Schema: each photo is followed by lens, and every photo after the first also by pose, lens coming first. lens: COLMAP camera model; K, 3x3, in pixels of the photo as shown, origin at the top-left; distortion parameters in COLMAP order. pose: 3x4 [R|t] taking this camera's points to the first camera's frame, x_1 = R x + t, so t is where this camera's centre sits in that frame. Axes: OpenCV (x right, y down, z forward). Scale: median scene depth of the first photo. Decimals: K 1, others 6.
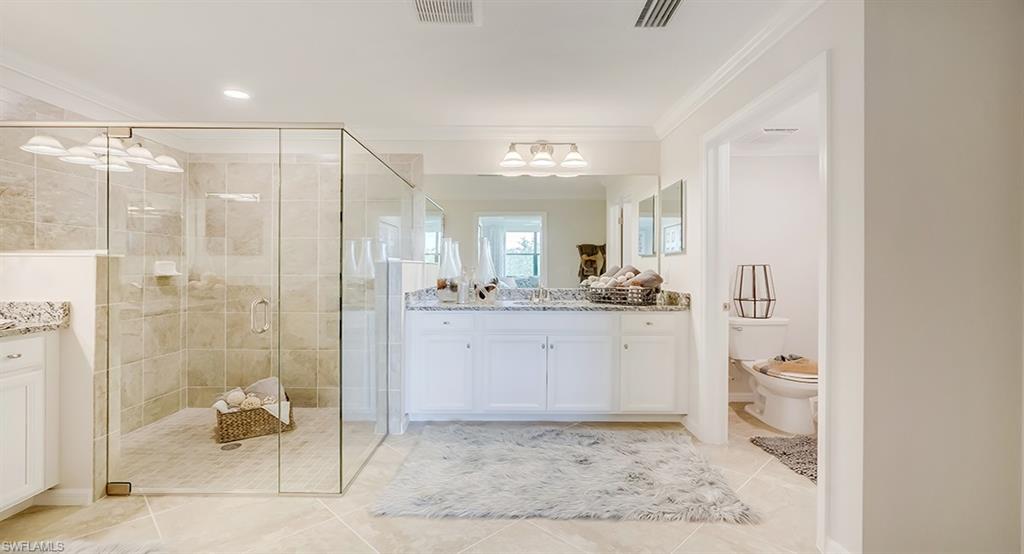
lens RADIAL K [[461.3, 0, 513.7], [0, 461.3, 271.0], [0, 0, 1]] dist [-0.003845, 0.000307]
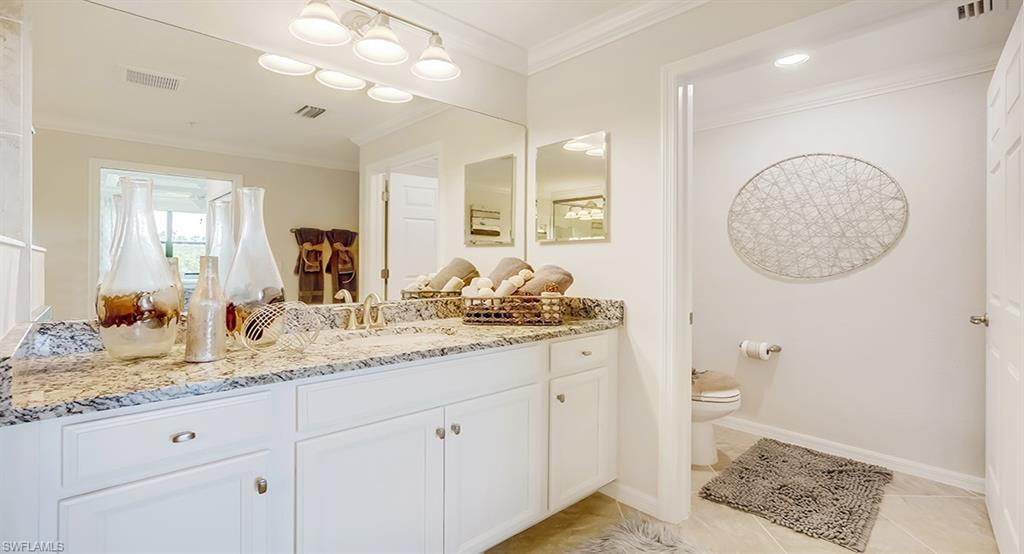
lens RADIAL K [[461.3, 0, 512.2], [0, 461.3, 268.2], [0, 0, 1]] dist [-0.003845, 0.000307]
pose [[0.738496, -0.008326, 0.674206, -0.190763], [0.003180, 0.999956, 0.008865, -0.004985], [-0.674250, -0.004403, 0.738490, 0.611445]]
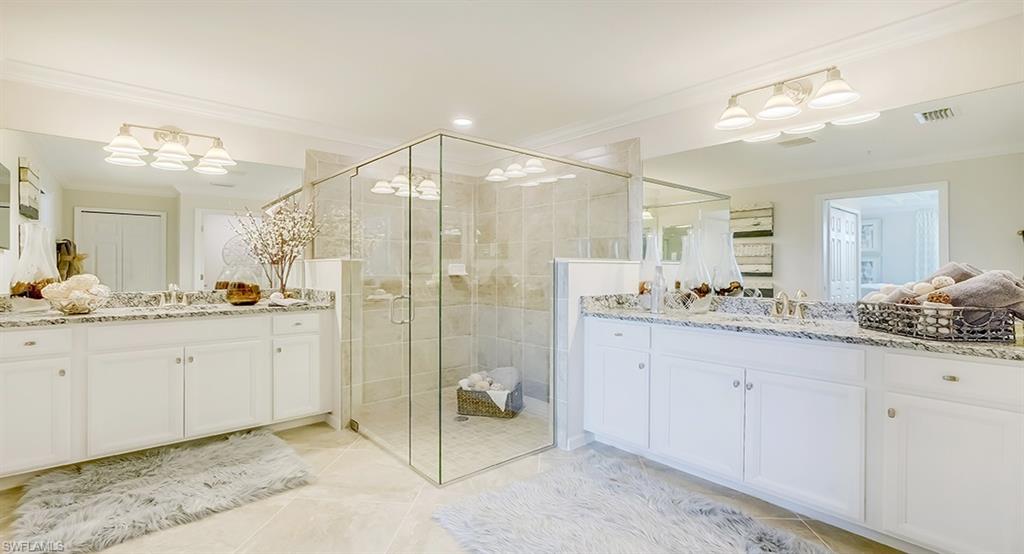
lens RADIAL K [[461.3, 0, 513.8], [0, 461.3, 271.4], [0, 0, 1]] dist [-0.003845, 0.000307]
pose [[0.649521, 0.002452, -0.760339, 0.363887], [-0.006076, 0.999980, -0.001965, 0.001141], [0.760319, 0.005896, 0.649523, 0.310638]]
